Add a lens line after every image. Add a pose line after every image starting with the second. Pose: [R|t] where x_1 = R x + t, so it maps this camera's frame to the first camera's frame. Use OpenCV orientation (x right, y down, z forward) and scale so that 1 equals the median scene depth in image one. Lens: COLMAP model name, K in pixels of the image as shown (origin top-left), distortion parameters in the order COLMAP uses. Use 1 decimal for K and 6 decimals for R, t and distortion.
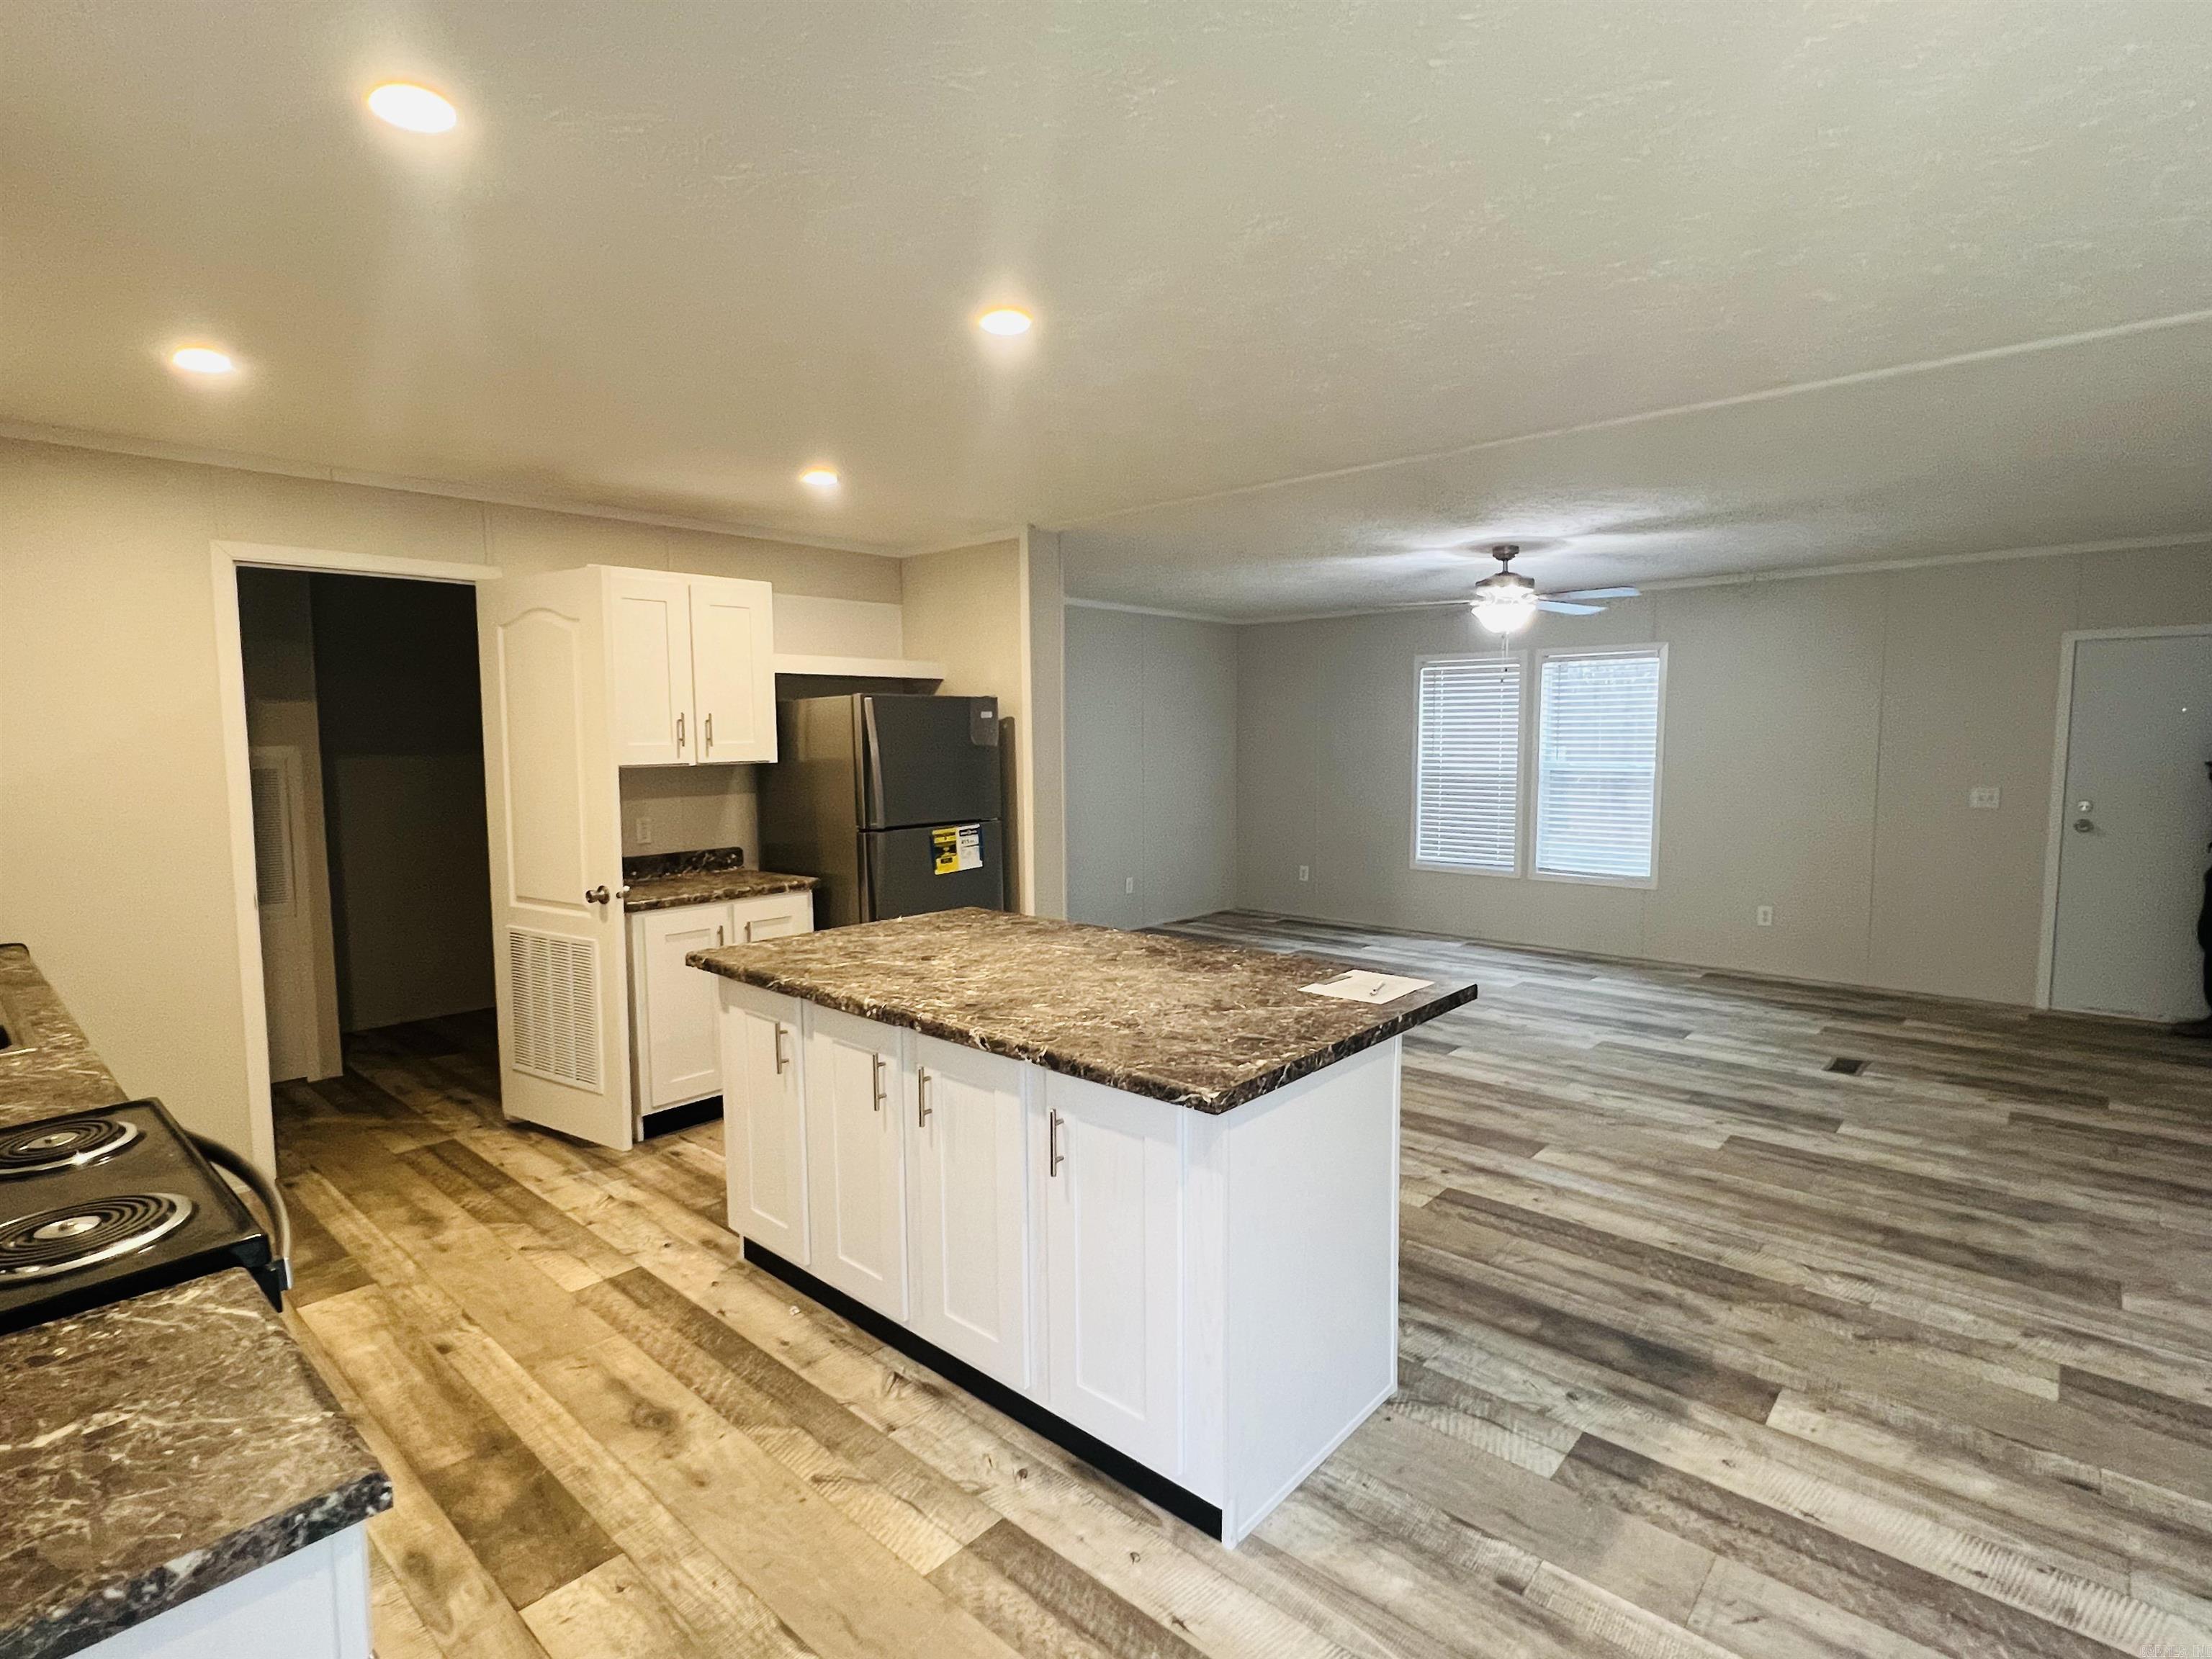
lens RADIAL K [[1096.5, 0, 1074.2], [0, 1096.5, 836.7], [0, 0, 1]] dist [-0.000594, -0.000644]
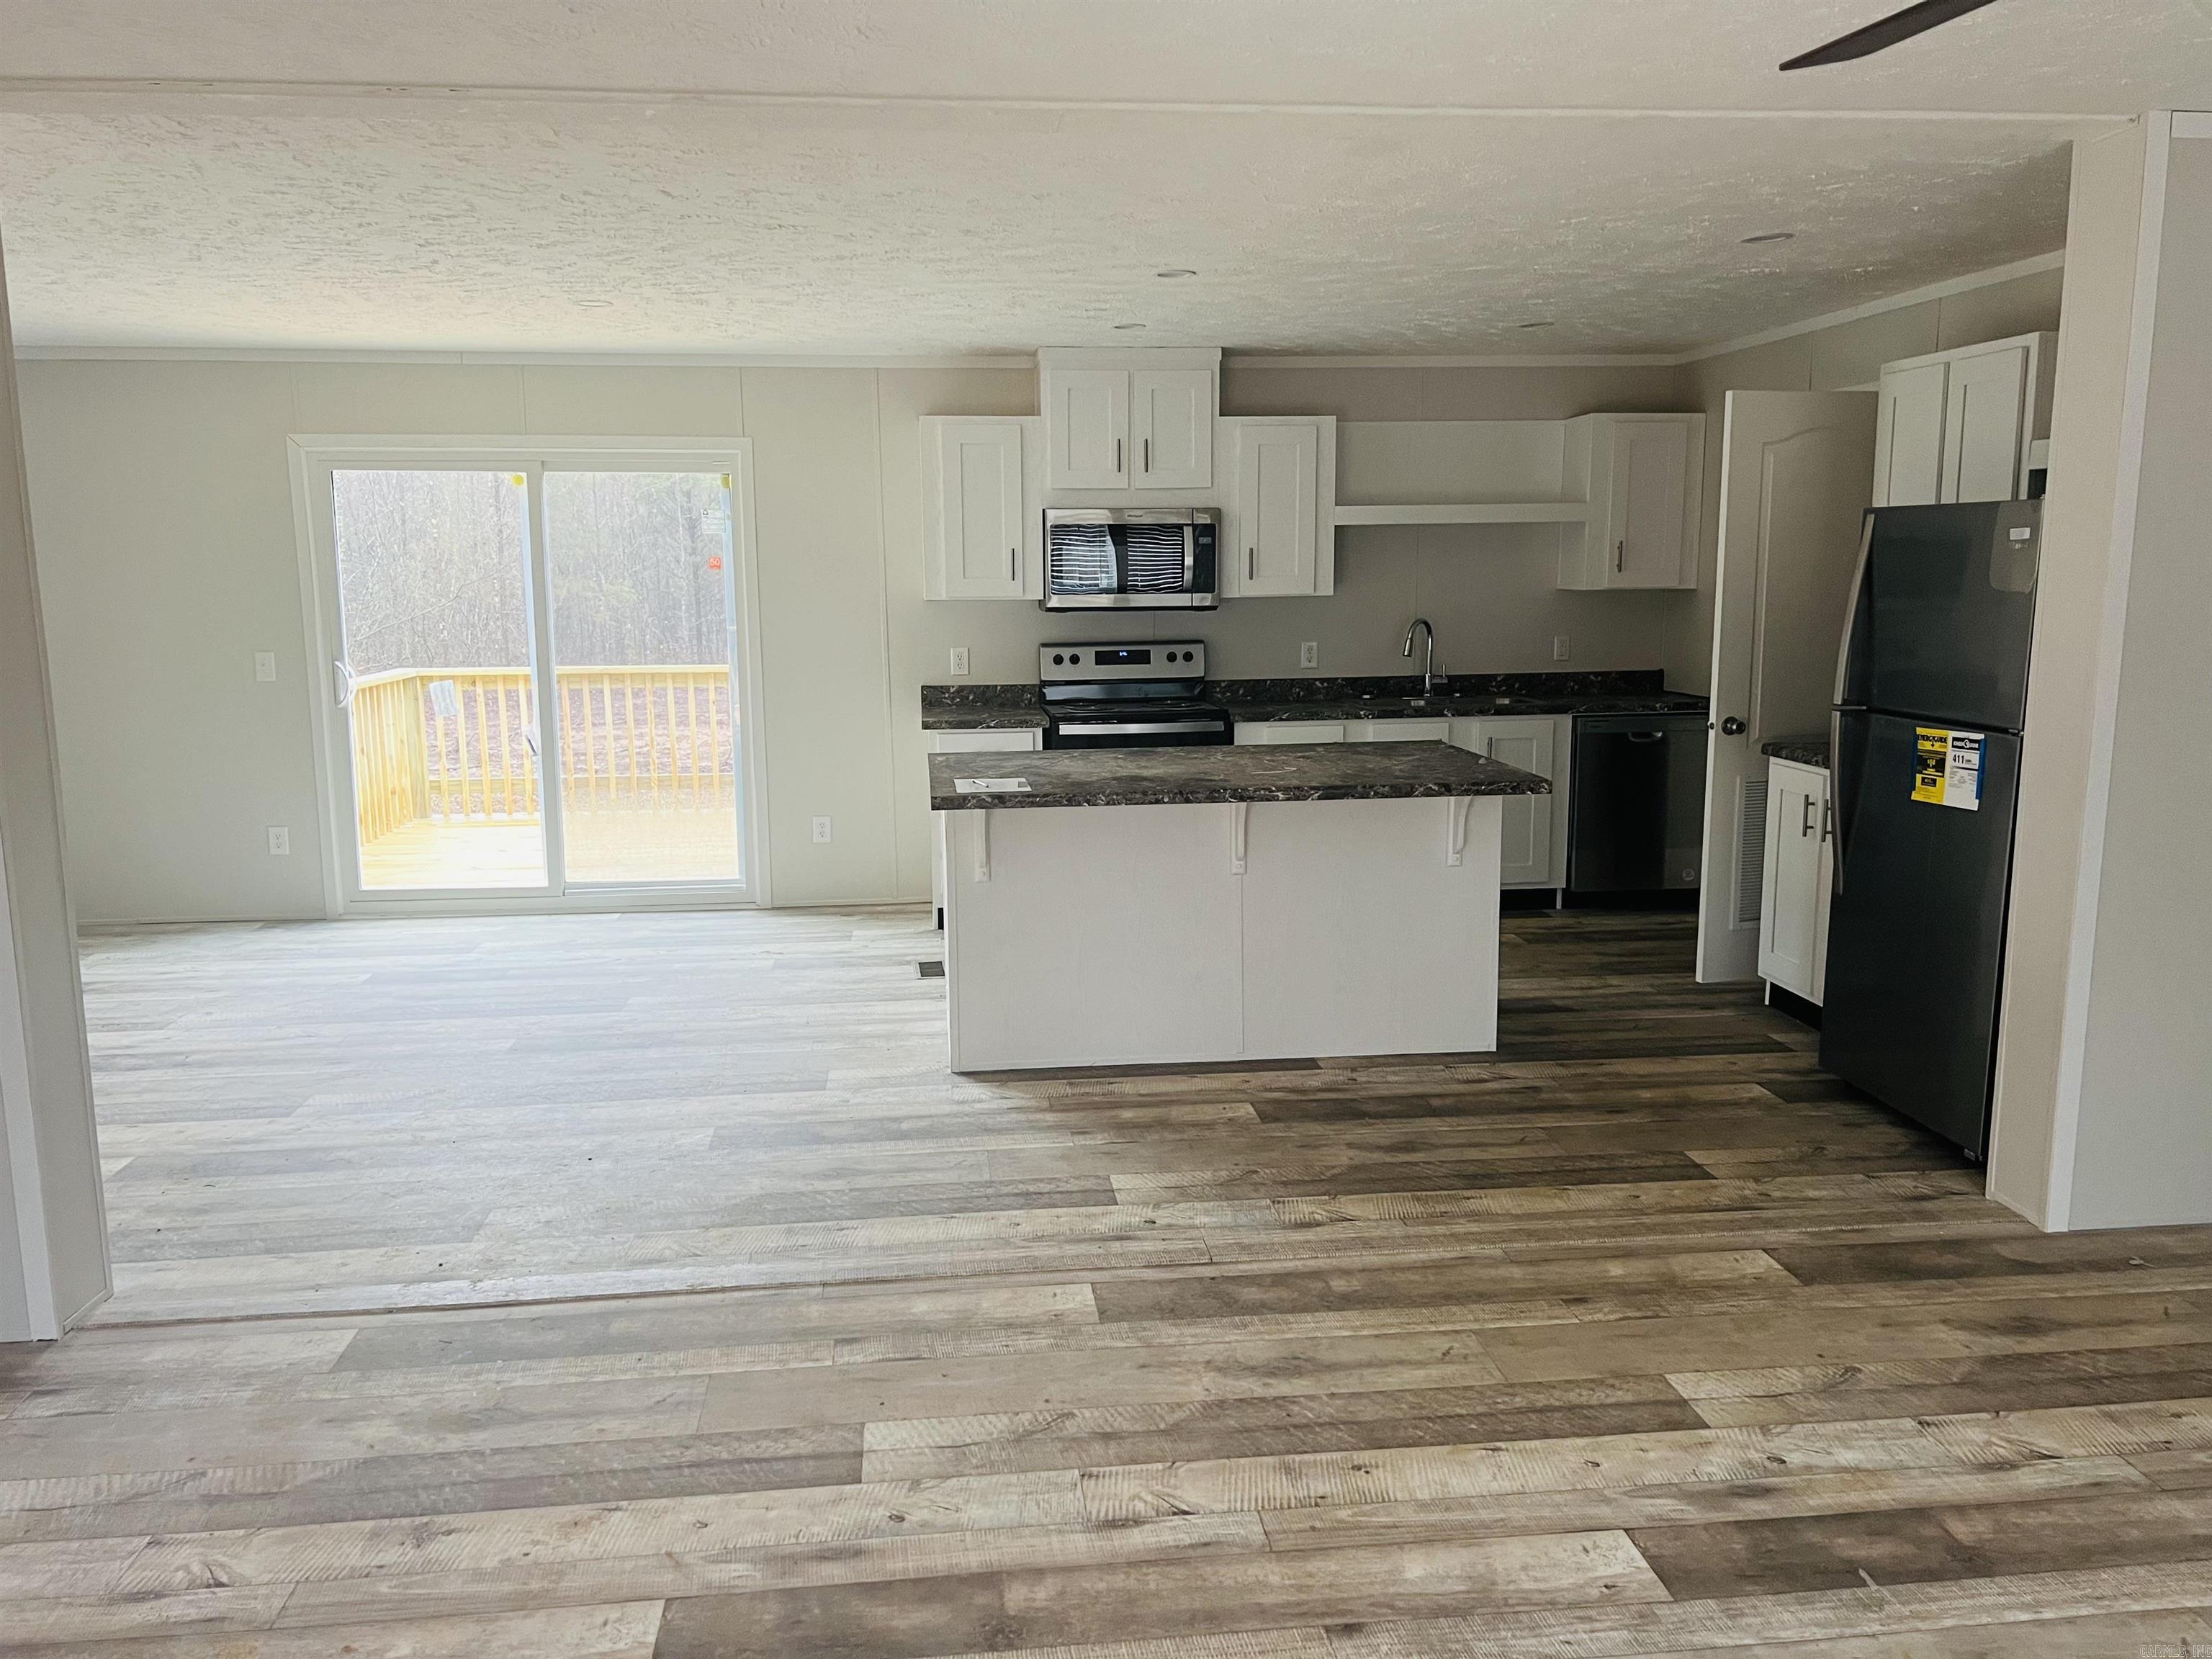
lens RADIAL K [[1654.9, 0, 1106.0], [0, 1654.9, 829.5], [0, 0, 1]] dist [0.002126, -0.000565]
pose [[-0.652123, 0.137361, -0.745565, 1.243407], [-0.056387, 0.971936, 0.228387, -0.204632], [0.756013, 0.190977, -0.626077, 1.896791]]
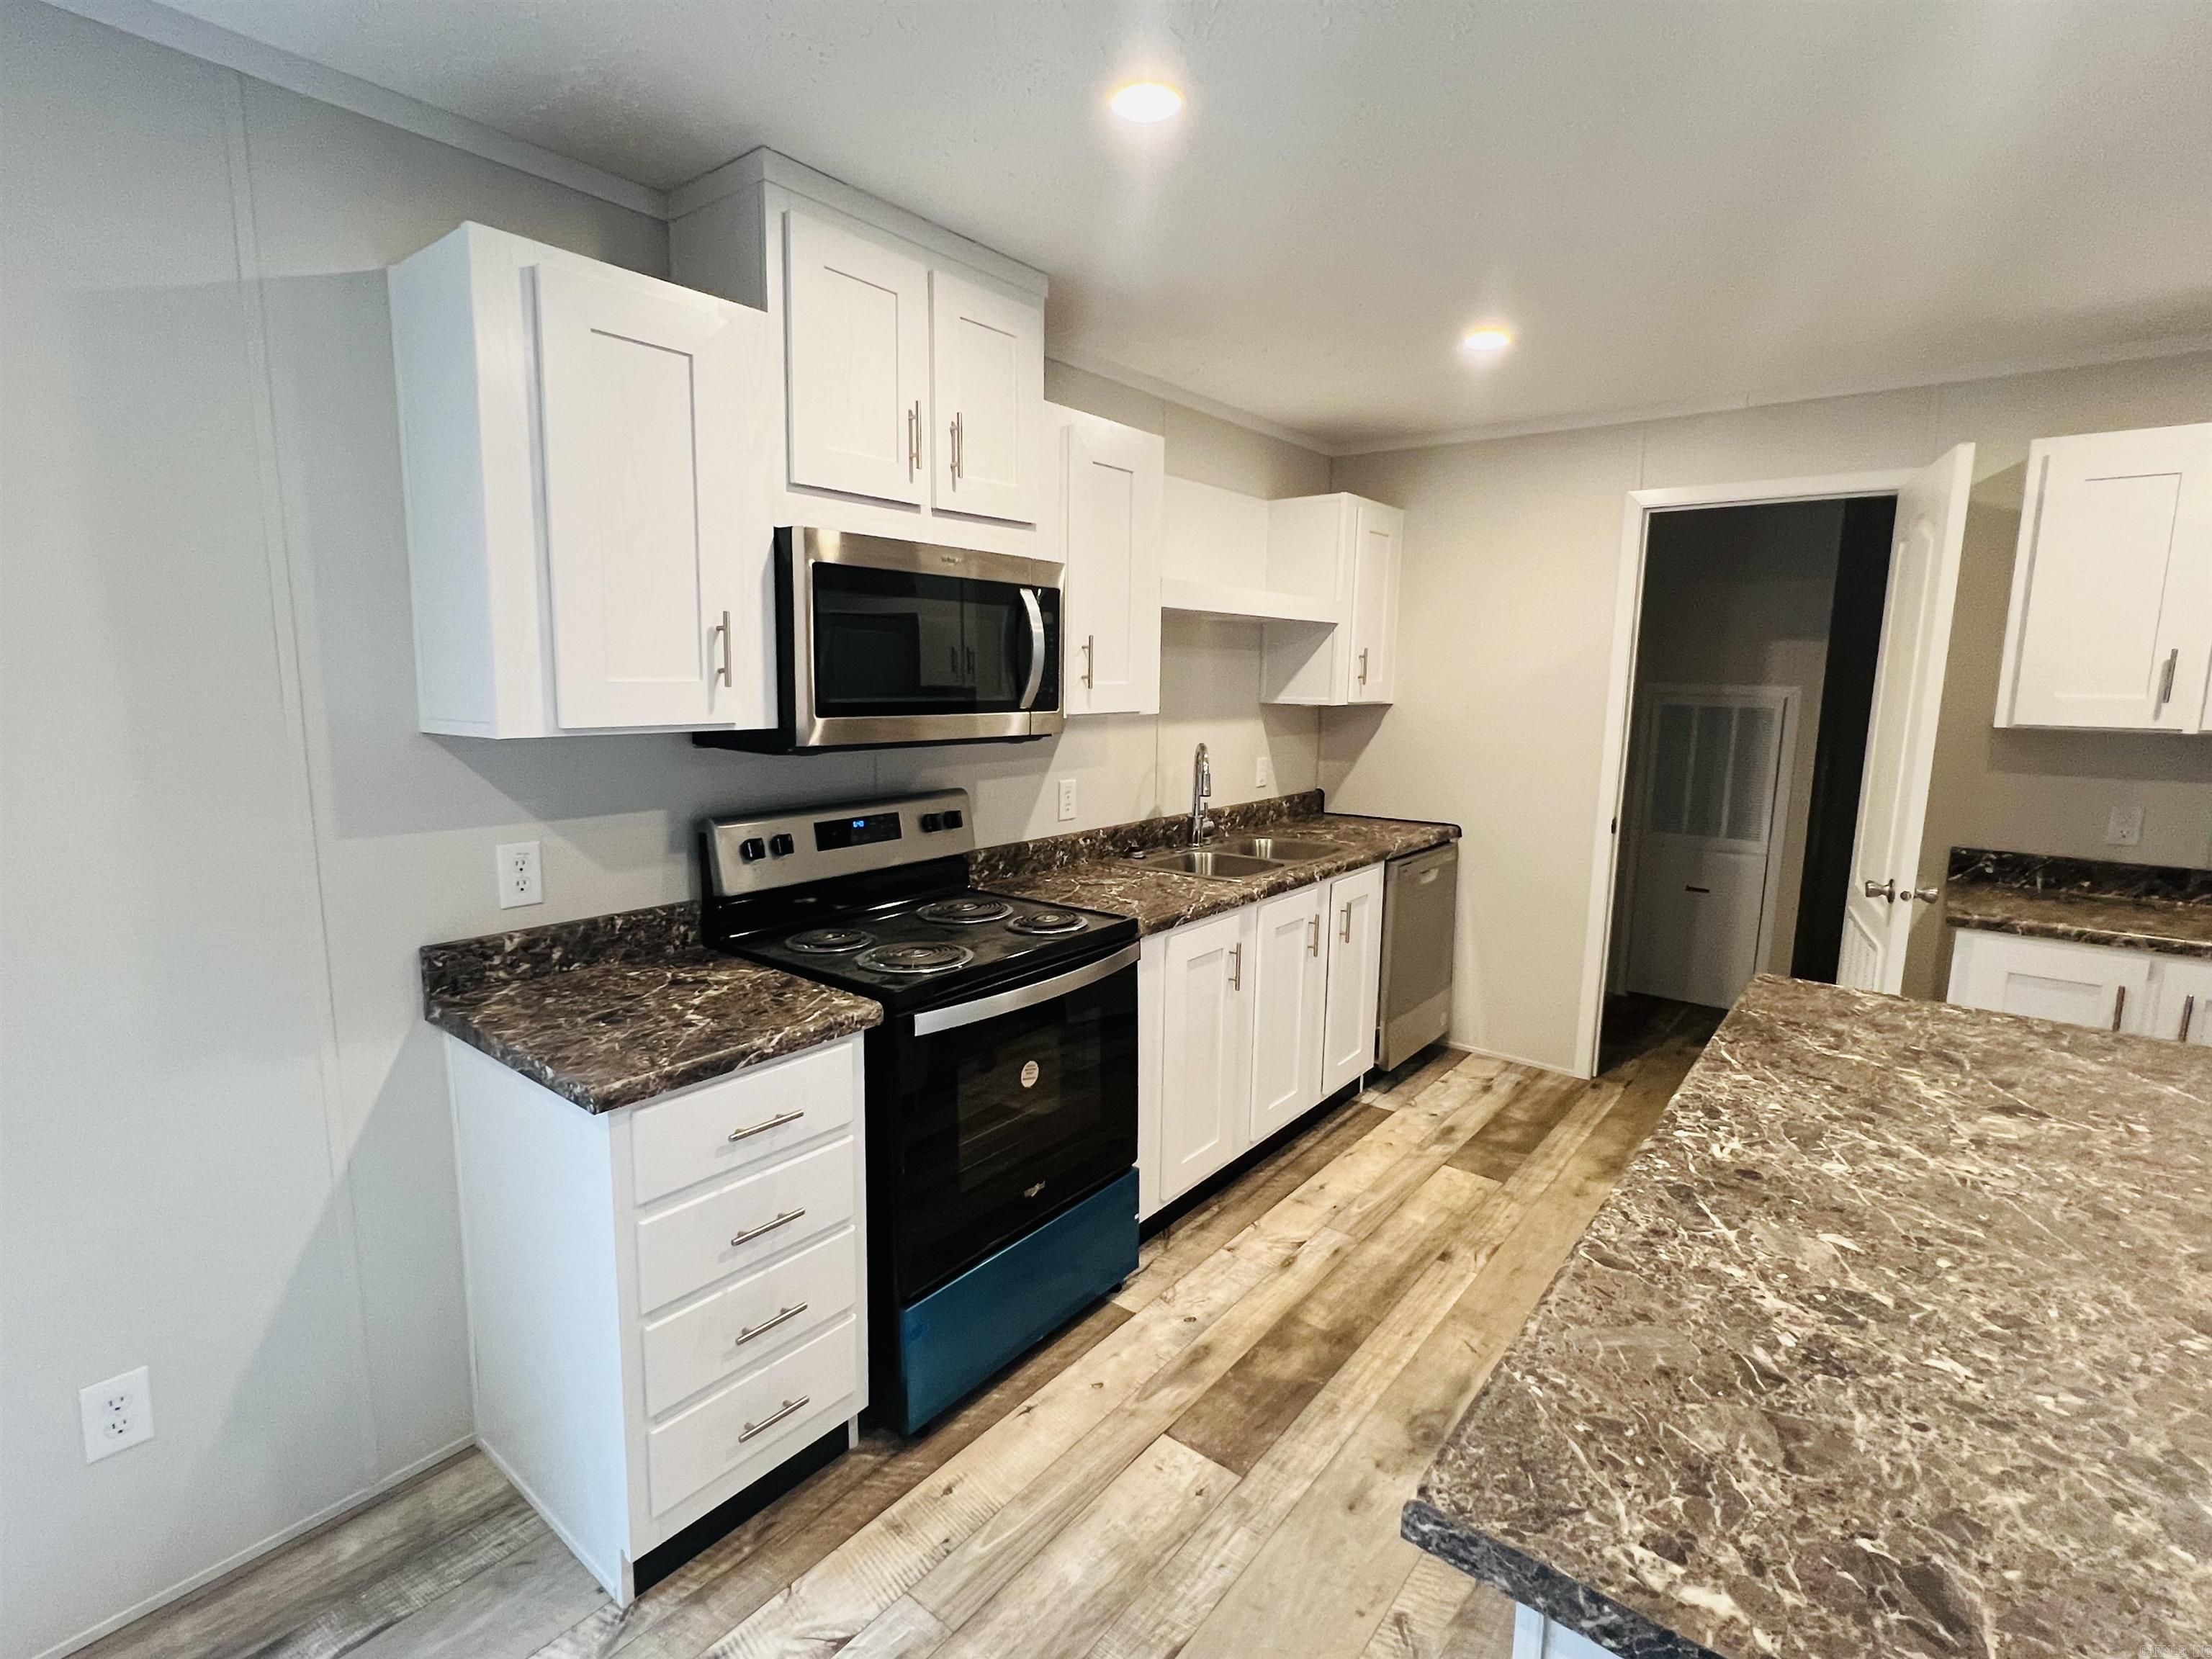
lens RADIAL K [[1051.3, 0, 1106.0], [0, 1051.3, 829.5], [0, 0, 1]] dist [-0.002020, -0.000211]
pose [[0.074074, 0.159331, -0.984442, 0.328939], [-0.110037, 0.982432, 0.150726, -0.053531], [0.991163, 0.097161, 0.090305, 0.538587]]
